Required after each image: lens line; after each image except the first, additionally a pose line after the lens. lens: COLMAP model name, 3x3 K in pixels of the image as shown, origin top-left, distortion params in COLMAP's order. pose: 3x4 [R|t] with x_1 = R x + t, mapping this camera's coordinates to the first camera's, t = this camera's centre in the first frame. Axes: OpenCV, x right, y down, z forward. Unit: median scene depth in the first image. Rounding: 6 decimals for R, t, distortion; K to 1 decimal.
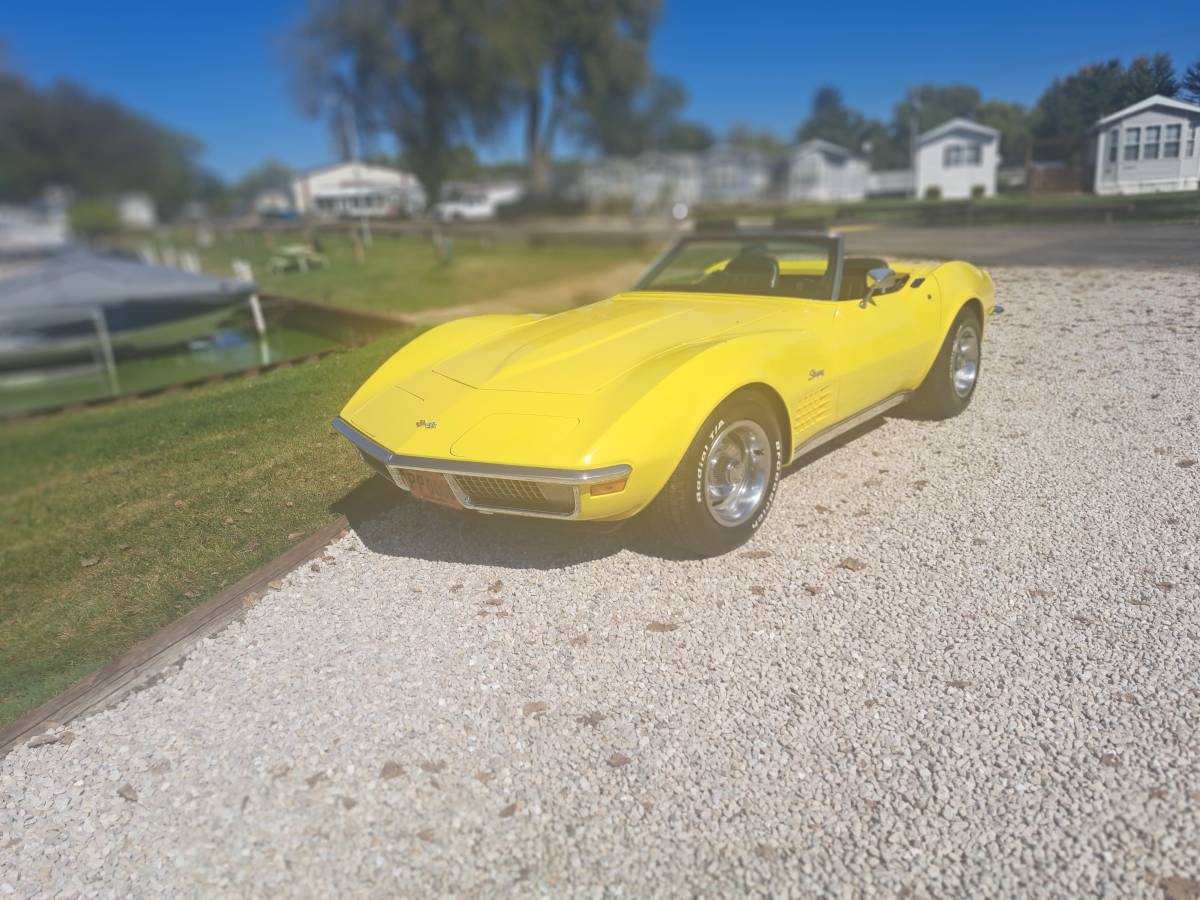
lens RADIAL K [[849.0, 0, 589.8], [0, 849.0, 449.2], [0, 0, 1]] dist [0.066170, -0.046875]
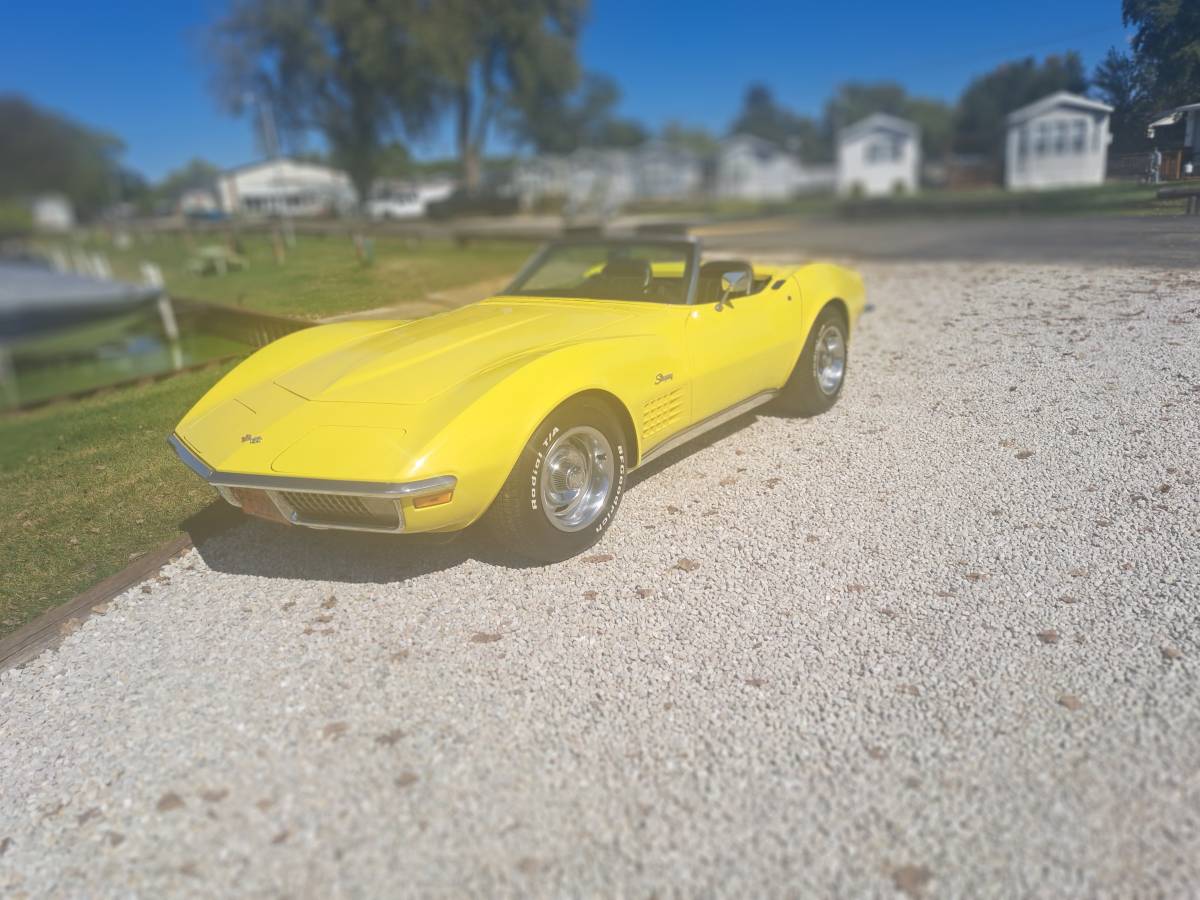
lens RADIAL K [[849.0, 0, 605.7], [0, 849.0, 441.2], [0, 0, 1]] dist [0.066170, -0.046875]
pose [[0.997915, -0.026667, 0.058771, 0.138611], [0.026817, 0.999639, -0.001768, -0.012948], [-0.058703, 0.003341, 0.998270, -0.006576]]
